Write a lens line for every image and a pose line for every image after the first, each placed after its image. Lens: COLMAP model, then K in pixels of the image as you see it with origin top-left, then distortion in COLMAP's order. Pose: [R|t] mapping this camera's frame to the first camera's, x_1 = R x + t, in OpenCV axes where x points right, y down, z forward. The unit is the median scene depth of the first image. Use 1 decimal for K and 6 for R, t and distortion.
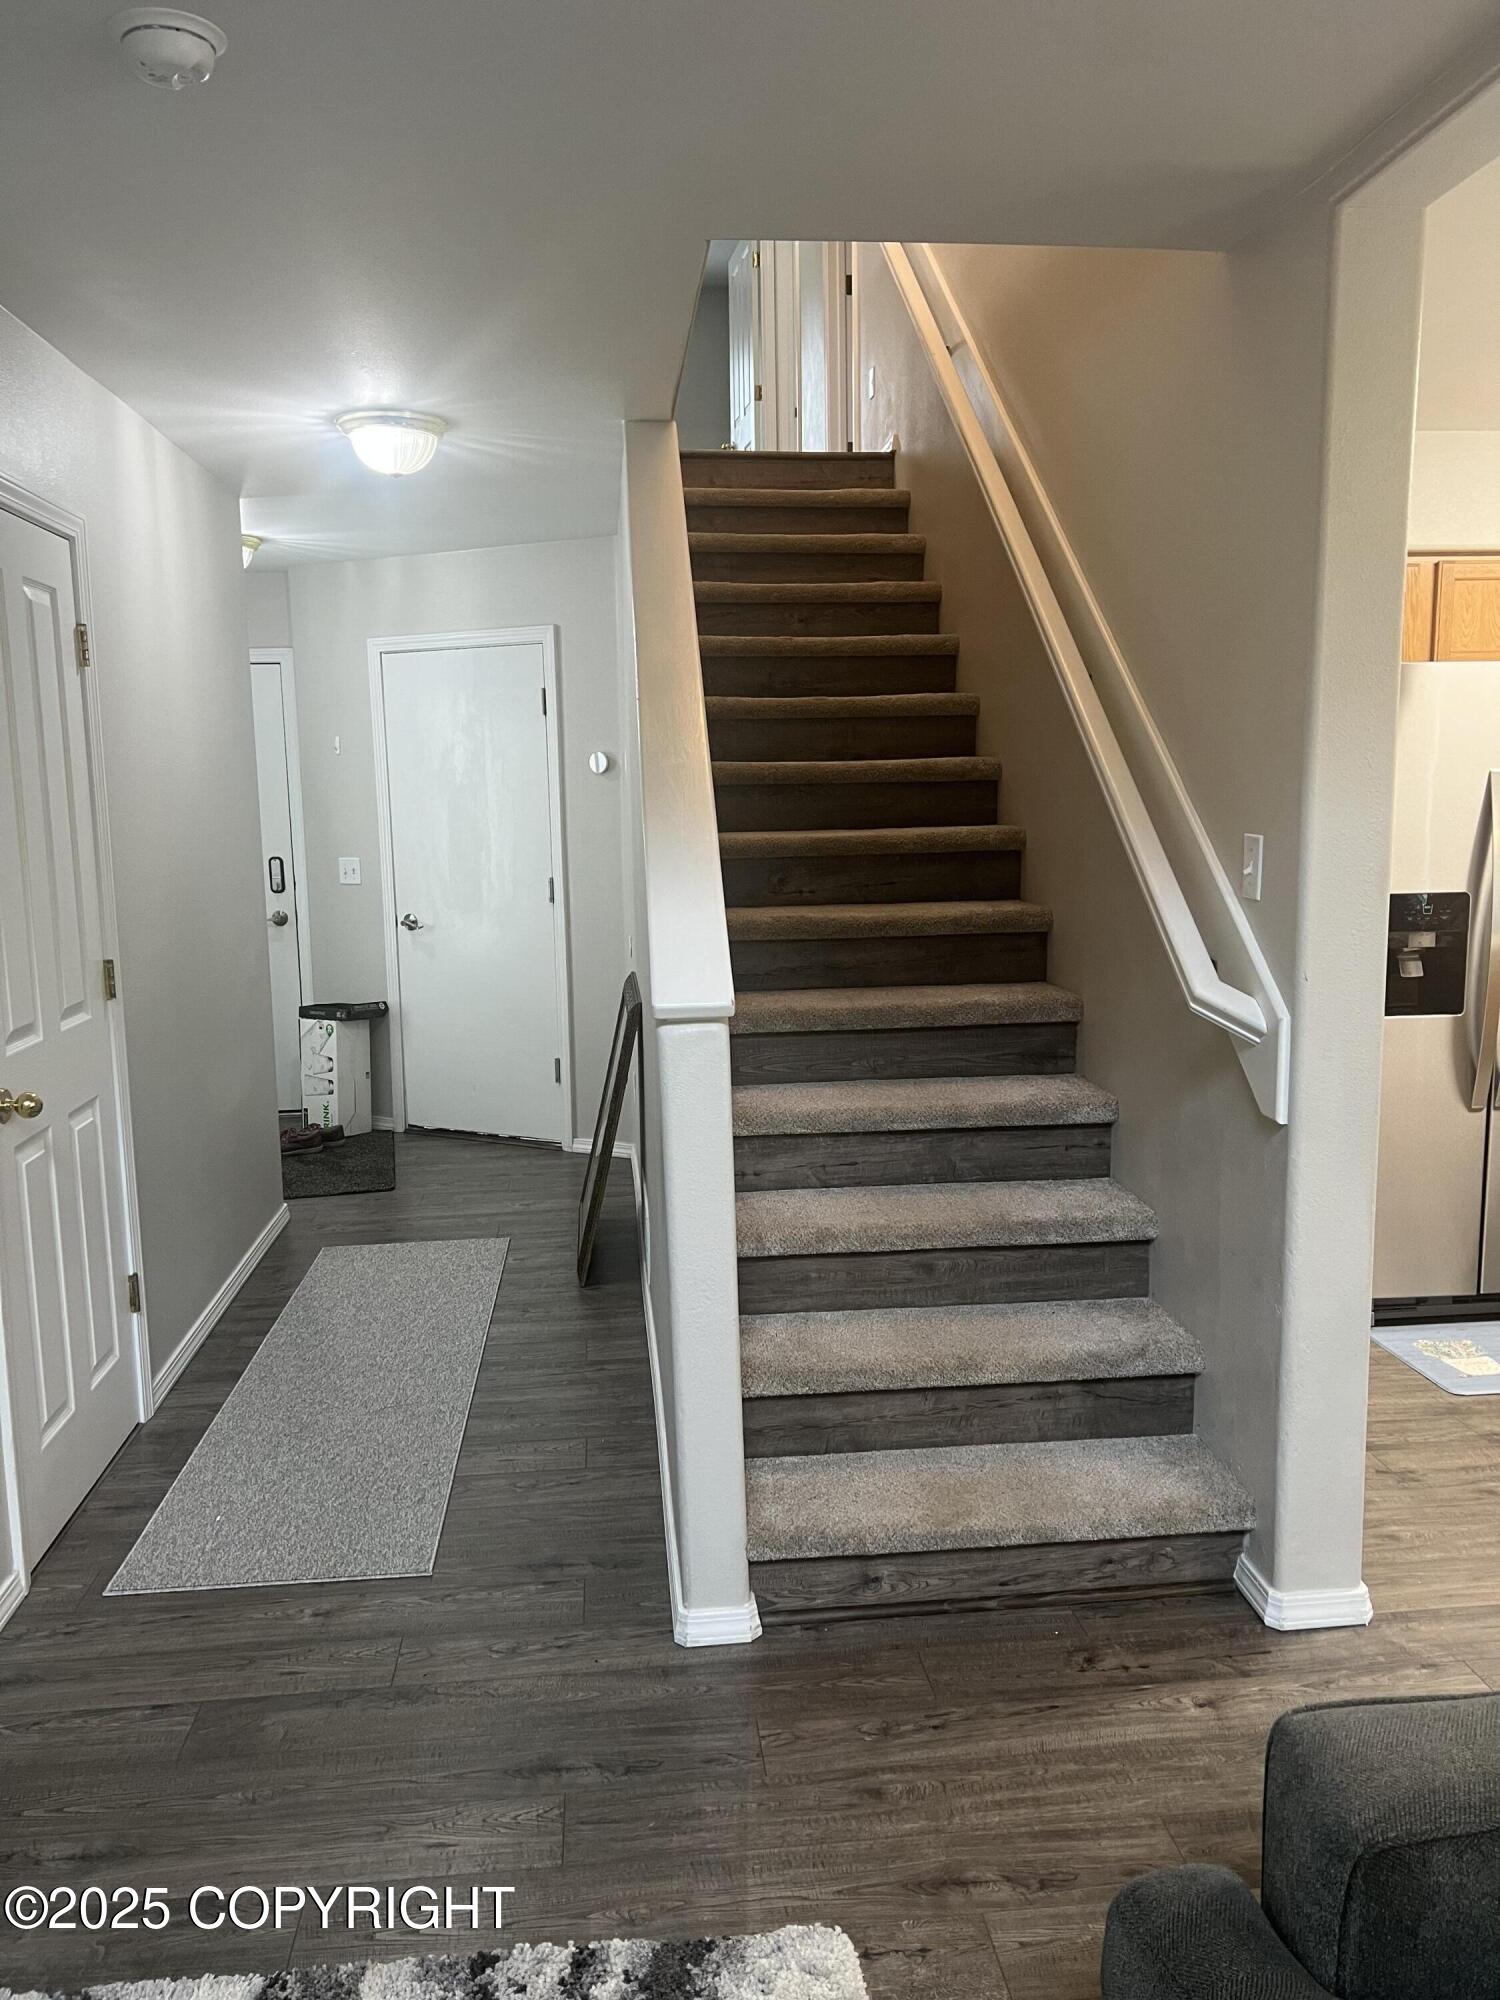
lens RADIAL K [[1503.0, 0, 744.3], [0, 1503.0, 997.9], [0, 0, 1]] dist [0.062402, -0.069752]
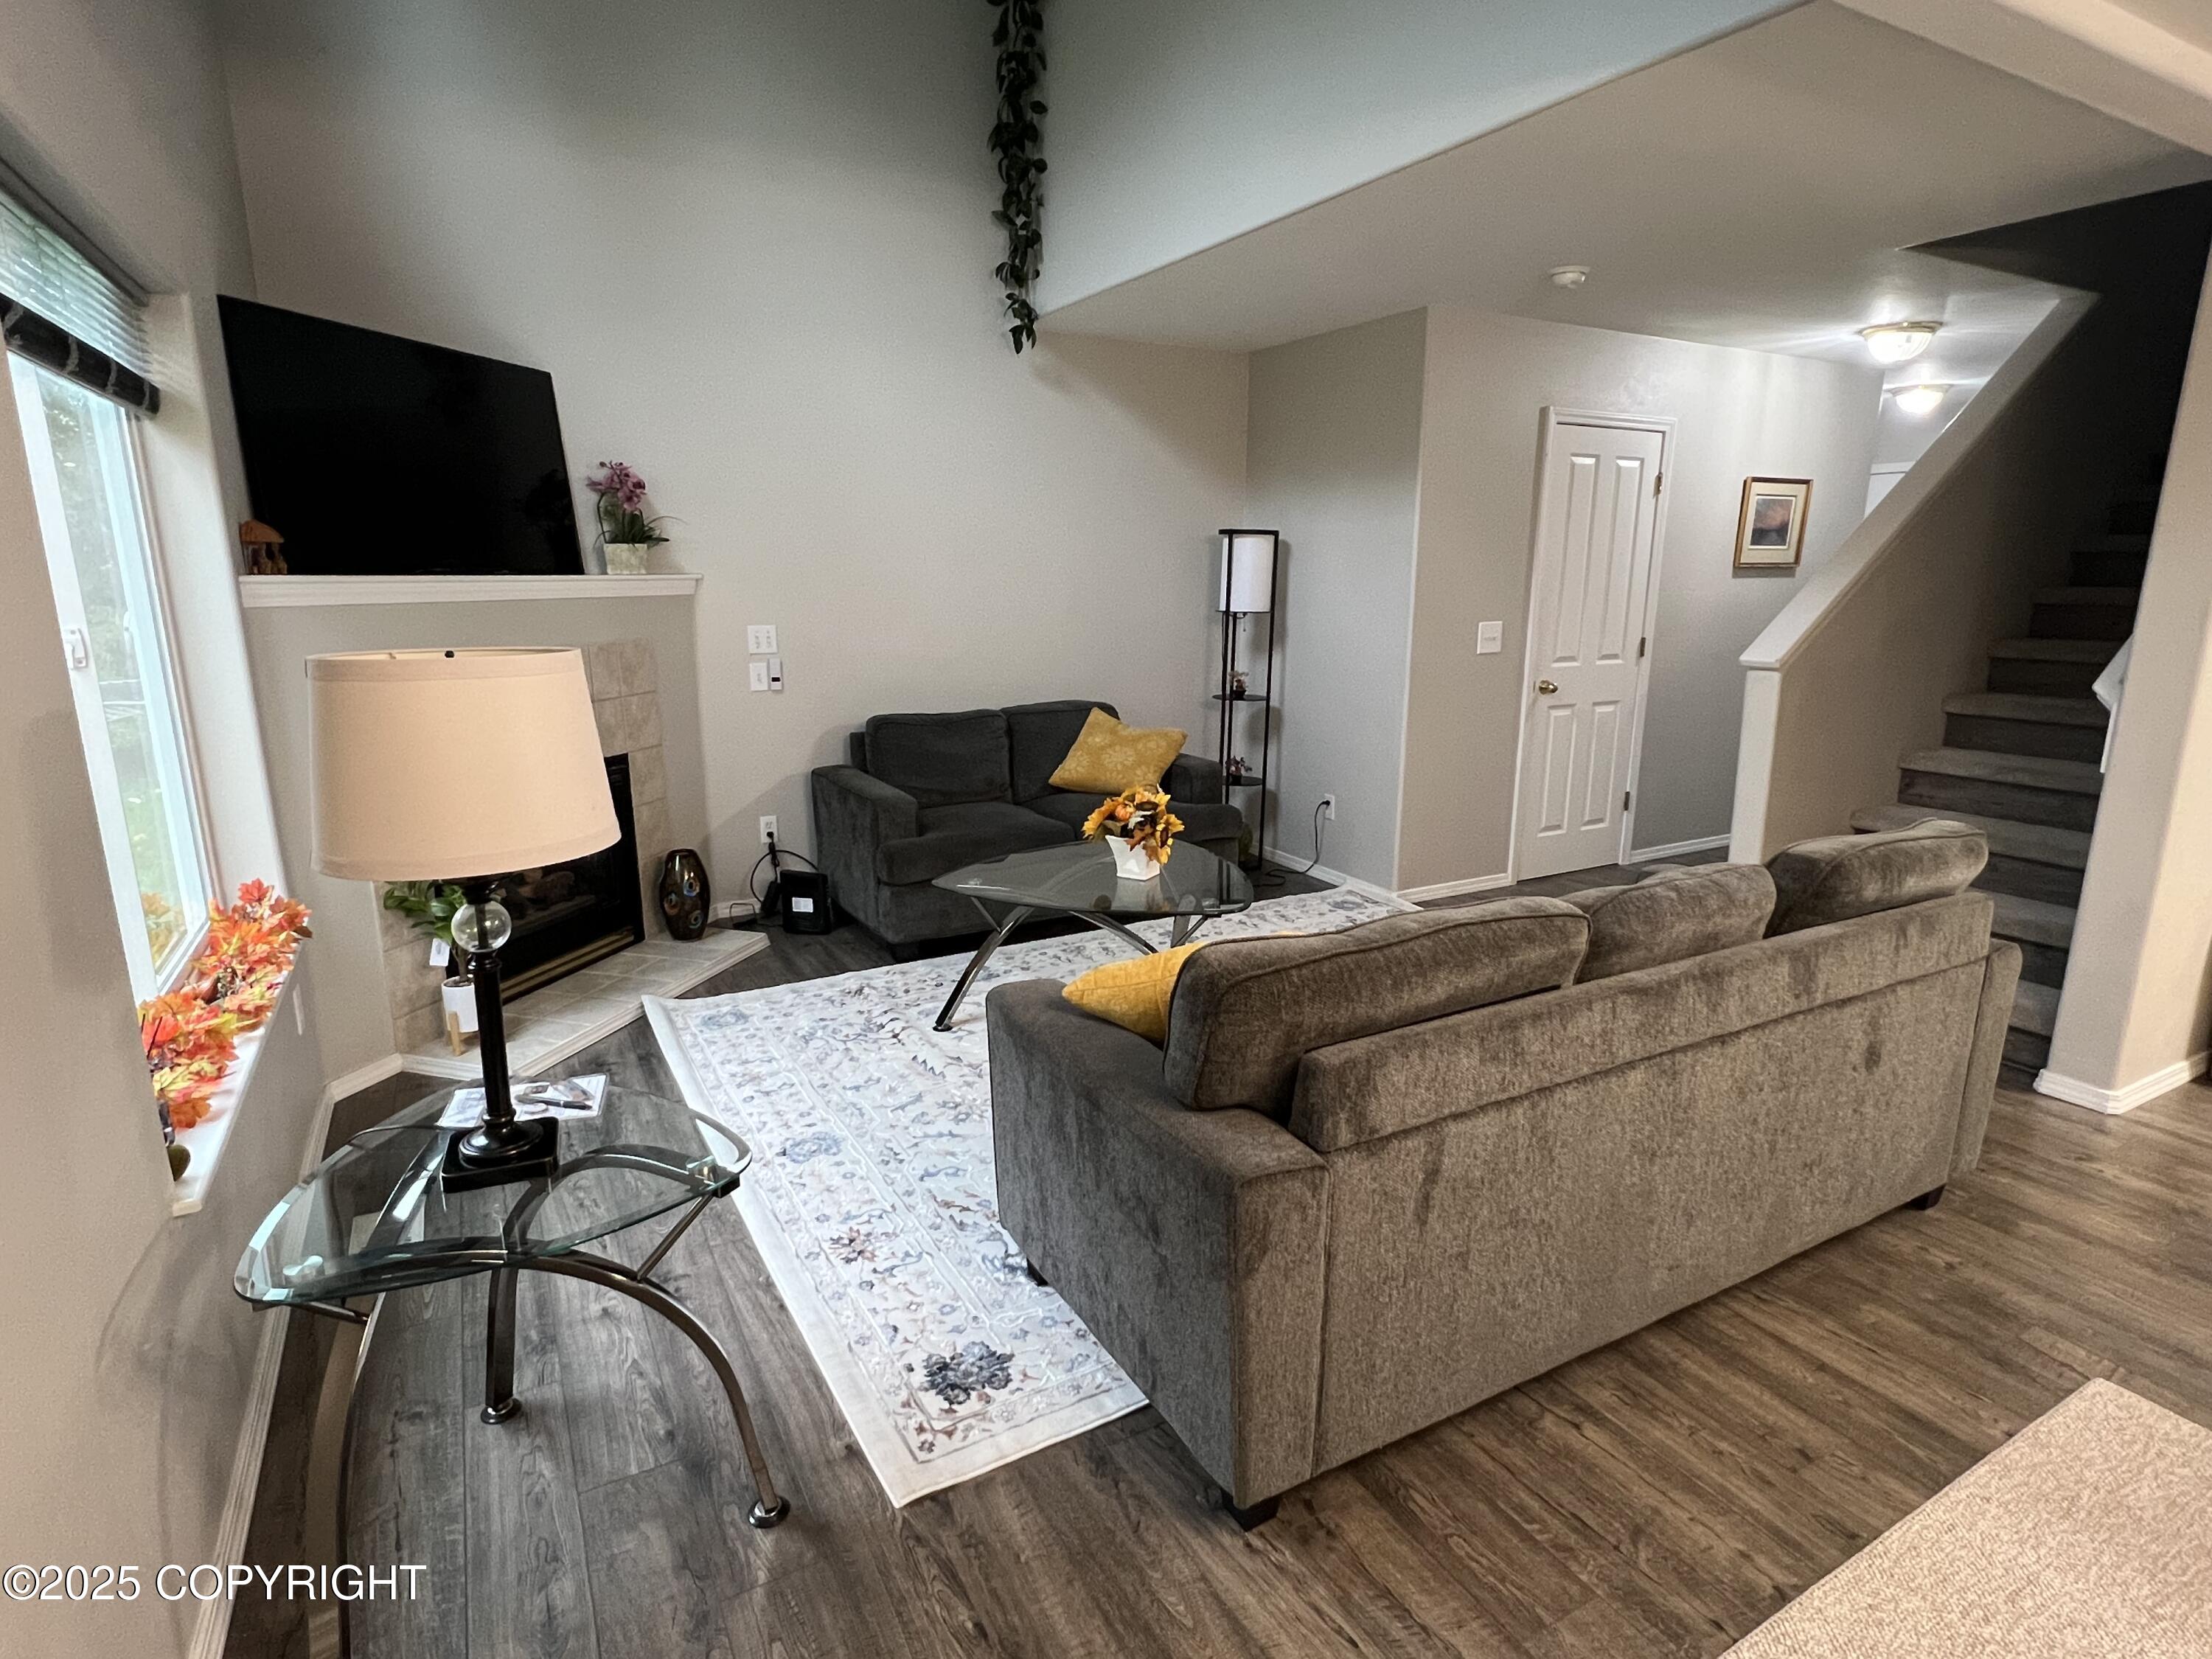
lens RADIAL K [[1159.7, 0, 1107.6], [0, 1159.7, 834.1], [0, 0, 1]] dist [0.000528, -0.001017]
pose [[0.394452, 0.221335, -0.891862, 0.775916], [-0.139954, 0.973706, 0.179747, 0.055175], [0.908196, 0.053918, 0.415057, -0.316580]]
